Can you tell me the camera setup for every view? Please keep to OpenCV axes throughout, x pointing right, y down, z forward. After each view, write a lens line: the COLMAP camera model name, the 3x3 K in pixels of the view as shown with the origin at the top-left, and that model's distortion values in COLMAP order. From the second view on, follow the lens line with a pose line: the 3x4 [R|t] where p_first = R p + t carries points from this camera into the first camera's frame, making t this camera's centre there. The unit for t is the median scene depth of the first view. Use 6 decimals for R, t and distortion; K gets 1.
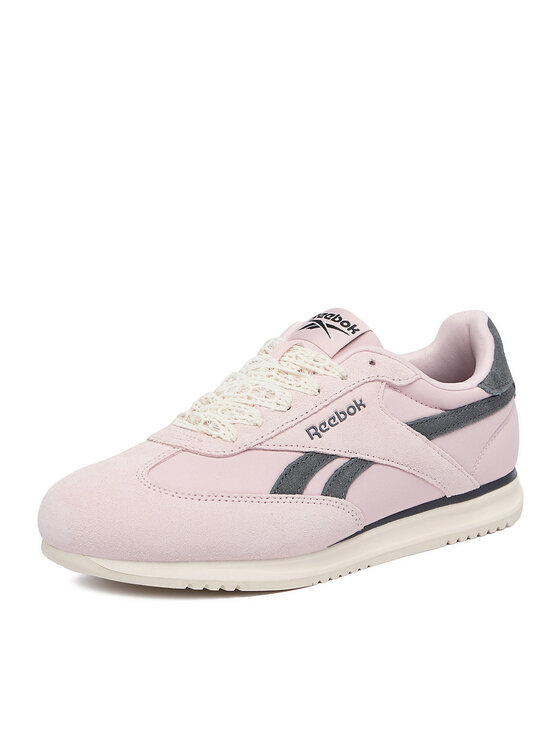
lens RADIAL K [[1397.9, 0, 281.3], [0, 1397.9, 374.4], [0, 0, 1]] dist [0.521002, 0.000000]
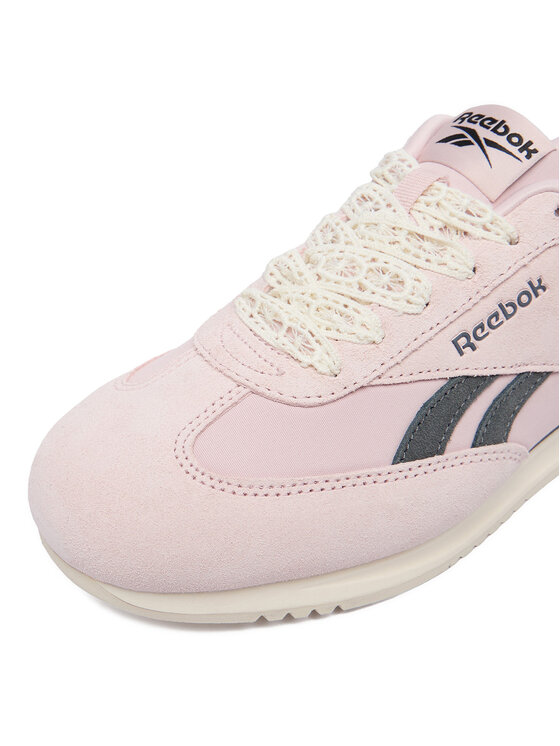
lens RADIAL K [[1121.0, 0, 241.2], [0, 1121.0, 345.7], [0, 0, 1]] dist [-0.000625, 0.000000]
pose [[0.995694, 0.031464, -0.087201, -0.031329], [-0.003545, 0.952874, 0.303346, -0.106229], [0.092636, -0.301731, 0.948882, 0.517793]]
